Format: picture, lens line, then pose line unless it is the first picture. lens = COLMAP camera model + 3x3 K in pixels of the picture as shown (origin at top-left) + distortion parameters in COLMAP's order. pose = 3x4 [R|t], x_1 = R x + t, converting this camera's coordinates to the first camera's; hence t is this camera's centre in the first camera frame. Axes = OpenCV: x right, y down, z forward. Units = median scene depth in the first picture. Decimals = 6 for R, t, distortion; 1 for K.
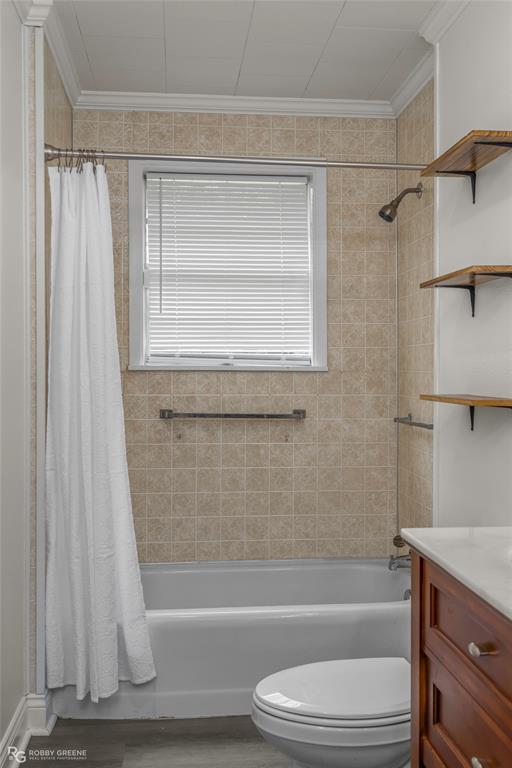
lens RADIAL K [[753.8, 0, 250.2], [0, 753.8, 370.4], [0, 0, 1]] dist [-0.003879, 0.000000]
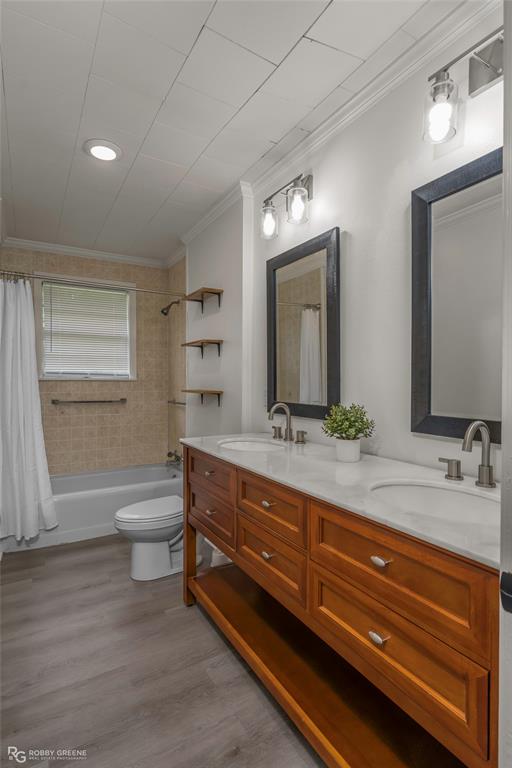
lens RADIAL K [[388.3, 0, 256.4], [0, 388.3, 383.8], [0, 0, 1]] dist [0.001577, 0.000268]
pose [[0.903469, -0.005929, 0.428612, -0.072347], [0.002534, 0.999961, 0.008491, 0.001704], [-0.428645, -0.006585, 0.903449, -0.185629]]
